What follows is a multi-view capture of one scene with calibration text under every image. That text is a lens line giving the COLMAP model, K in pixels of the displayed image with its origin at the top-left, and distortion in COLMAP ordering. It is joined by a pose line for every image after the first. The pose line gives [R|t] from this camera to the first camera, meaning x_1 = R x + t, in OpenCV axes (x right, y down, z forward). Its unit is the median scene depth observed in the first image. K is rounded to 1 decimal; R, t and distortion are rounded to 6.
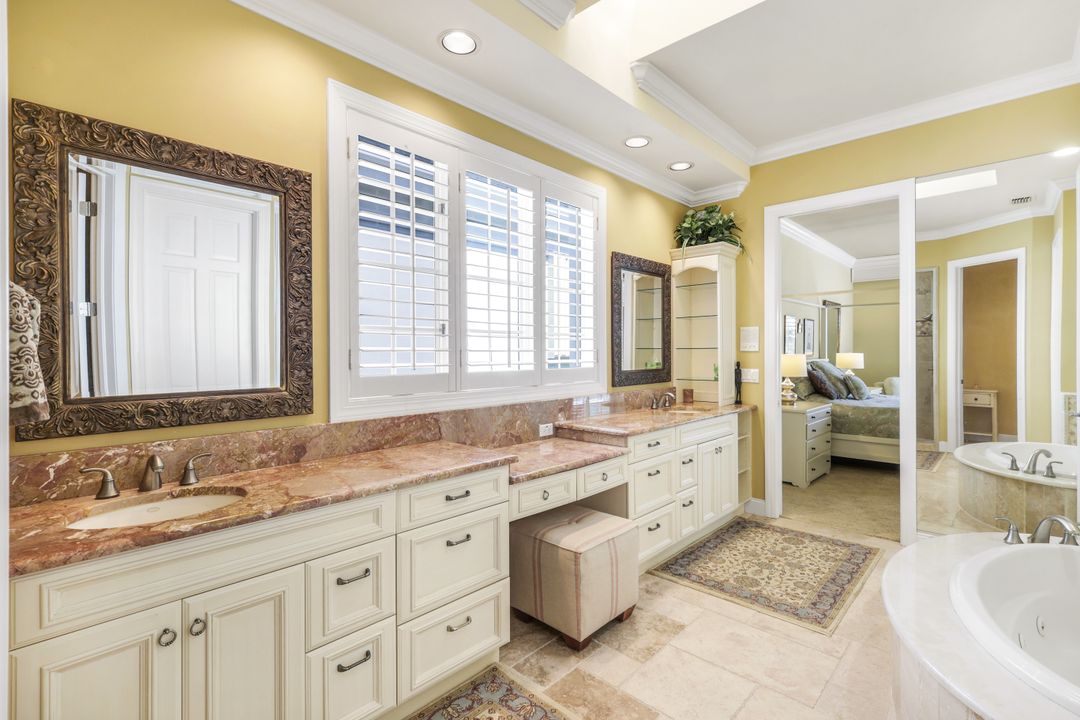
lens RADIAL K [[480.6, 0, 541.8], [0, 480.6, 356.3], [0, 0, 1]] dist [-0.003238, -0.000035]
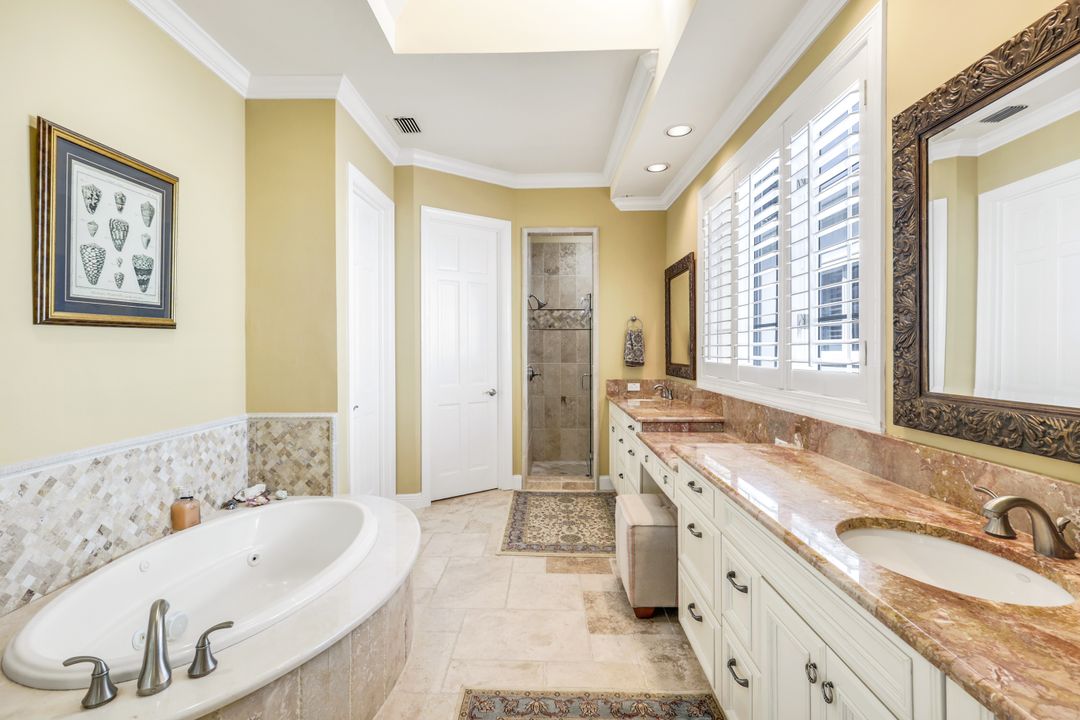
lens RADIAL K [[480.6, 0, 538.1], [0, 480.6, 354.8], [0, 0, 1]] dist [-0.003238, -0.000035]
pose [[-0.734462, -0.001868, -0.678647, 1.304898], [-0.006699, 0.999967, 0.004497, 0.001482], [0.678616, 0.007849, -0.734451, 1.755576]]
